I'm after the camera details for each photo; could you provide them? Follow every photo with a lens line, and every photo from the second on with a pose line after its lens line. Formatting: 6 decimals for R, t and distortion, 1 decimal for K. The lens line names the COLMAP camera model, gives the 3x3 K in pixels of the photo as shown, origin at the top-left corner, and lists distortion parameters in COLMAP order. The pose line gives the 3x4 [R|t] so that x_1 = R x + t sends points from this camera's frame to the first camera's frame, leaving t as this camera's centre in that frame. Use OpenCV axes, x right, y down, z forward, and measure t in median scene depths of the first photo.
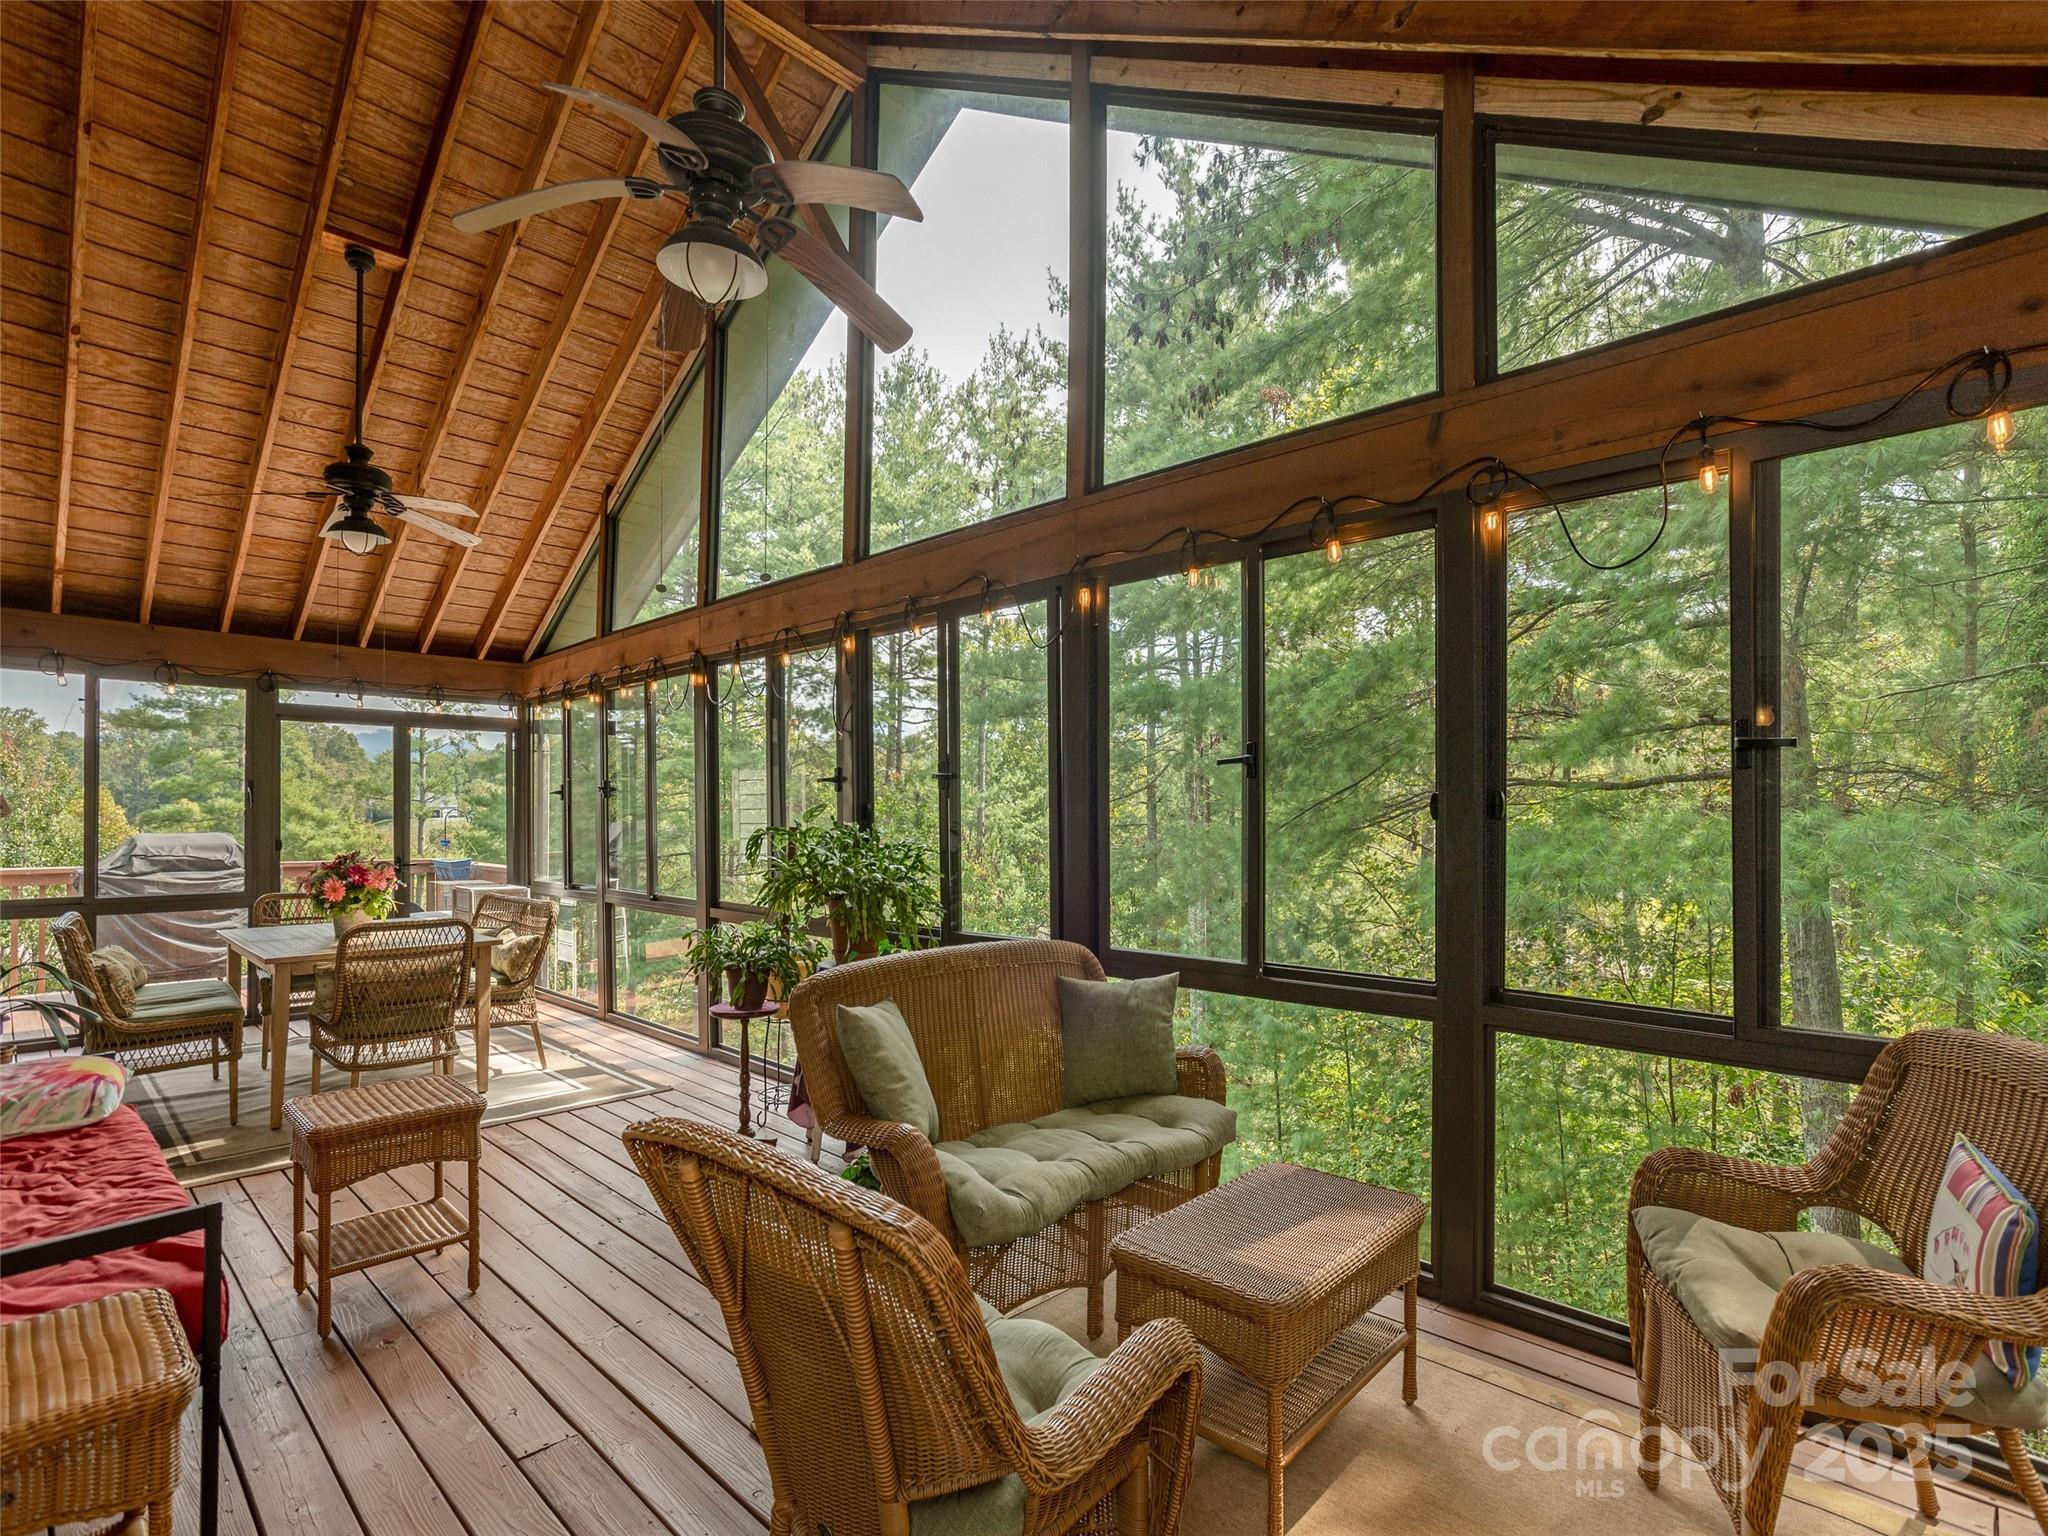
lens RADIAL K [[961.2, 0, 1024.0], [0, 961.2, 768.0], [0, 0, 1]] dist [-0.020604, 0.018936]
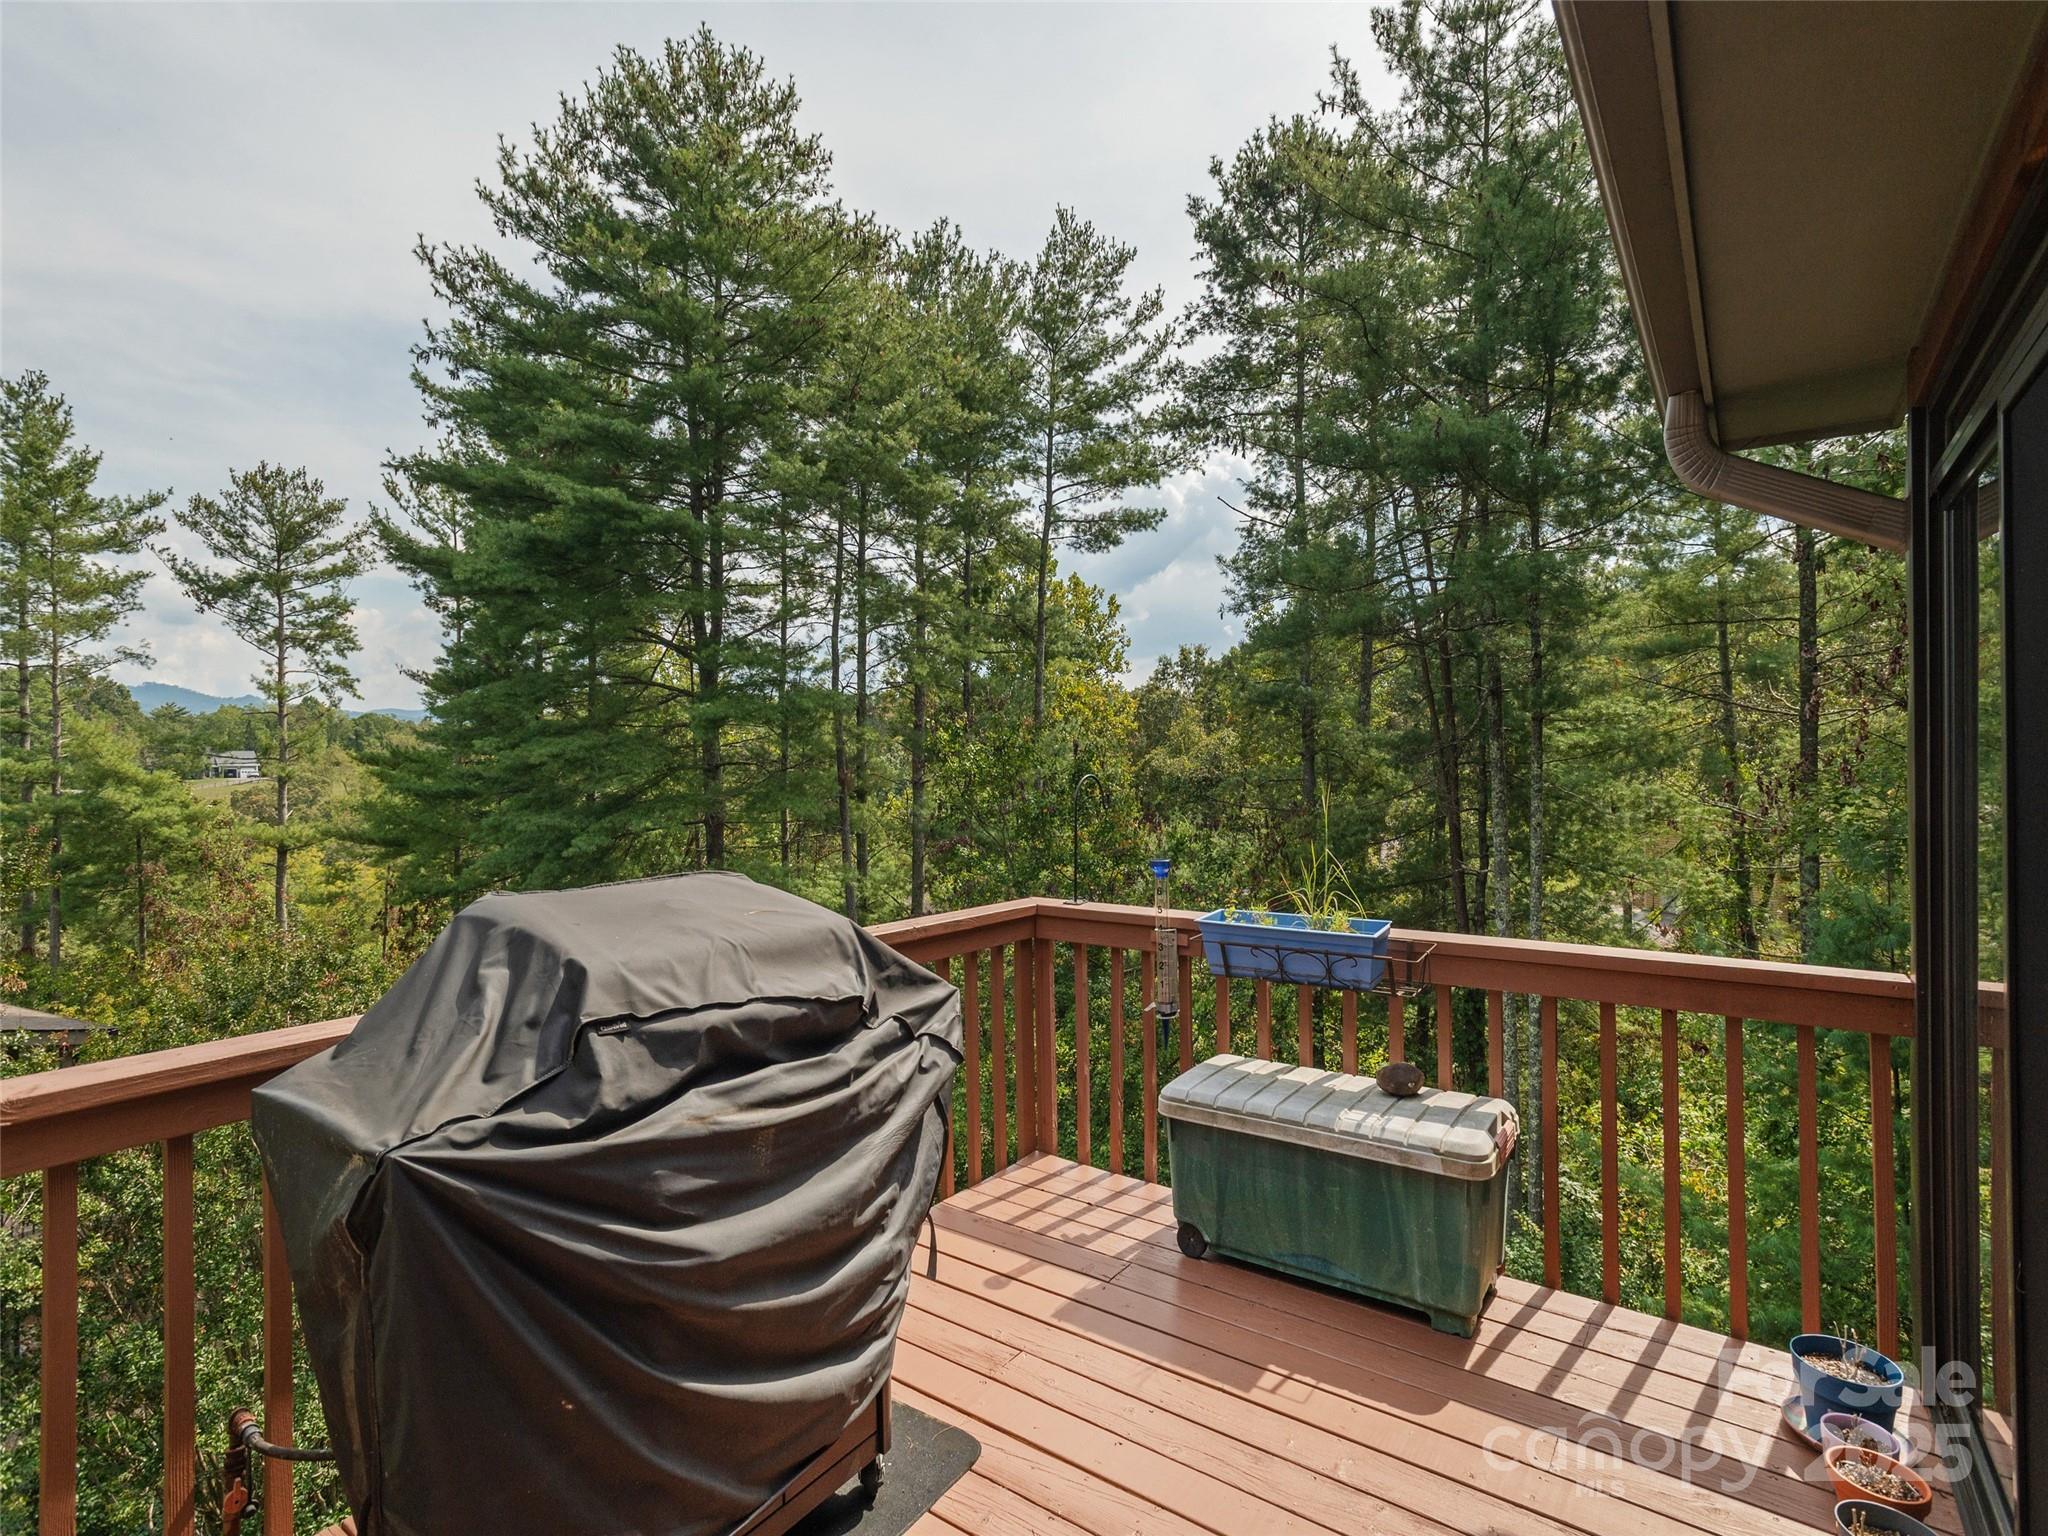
lens RADIAL K [[994.7, 0, 1021.4], [0, 994.7, 725.5], [0, 0, 1]] dist [-0.037871, 0.035681]
pose [[0.993092, 0.001814, 0.117323, -0.960801], [-0.001982, 0.999997, 0.001310, 0.020352], [-0.117321, -0.001534, 0.993093, 0.842375]]
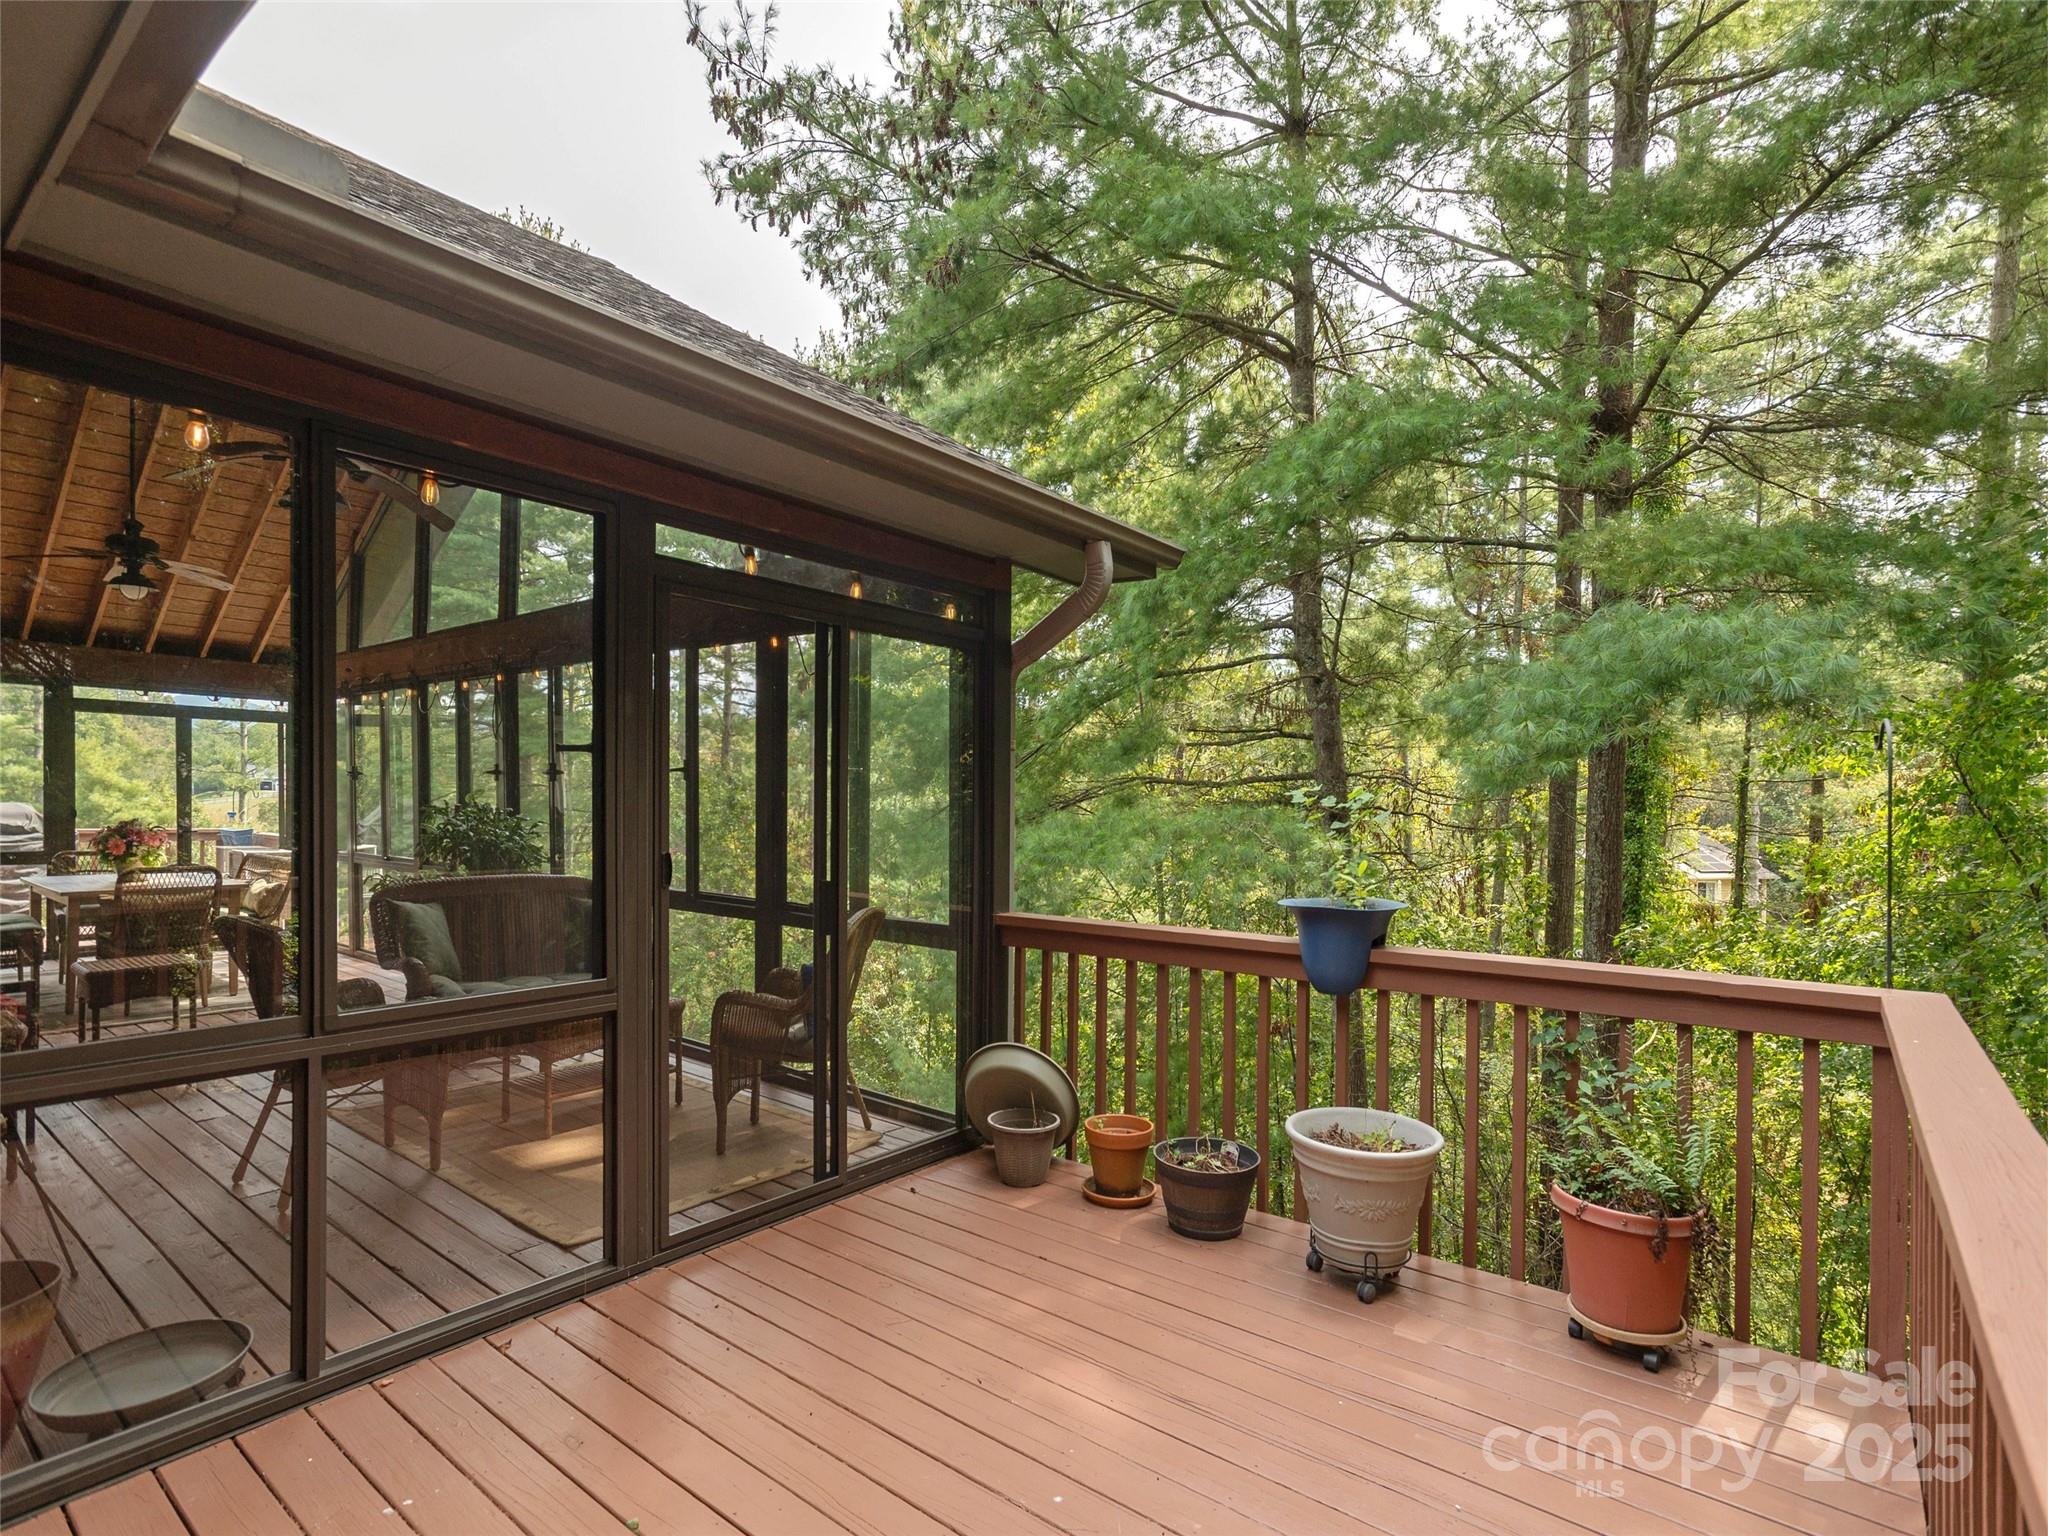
lens RADIAL K [[990.0, 0, 990.7], [0, 990.0, 781.0], [0, 0, 1]] dist [-0.034151, 0.022987]
pose [[0.996067, 0.018754, 0.086591, 0.286043], [-0.021371, 0.999339, 0.029399, -0.023320], [-0.085983, -0.031134, 0.995810, -0.353267]]
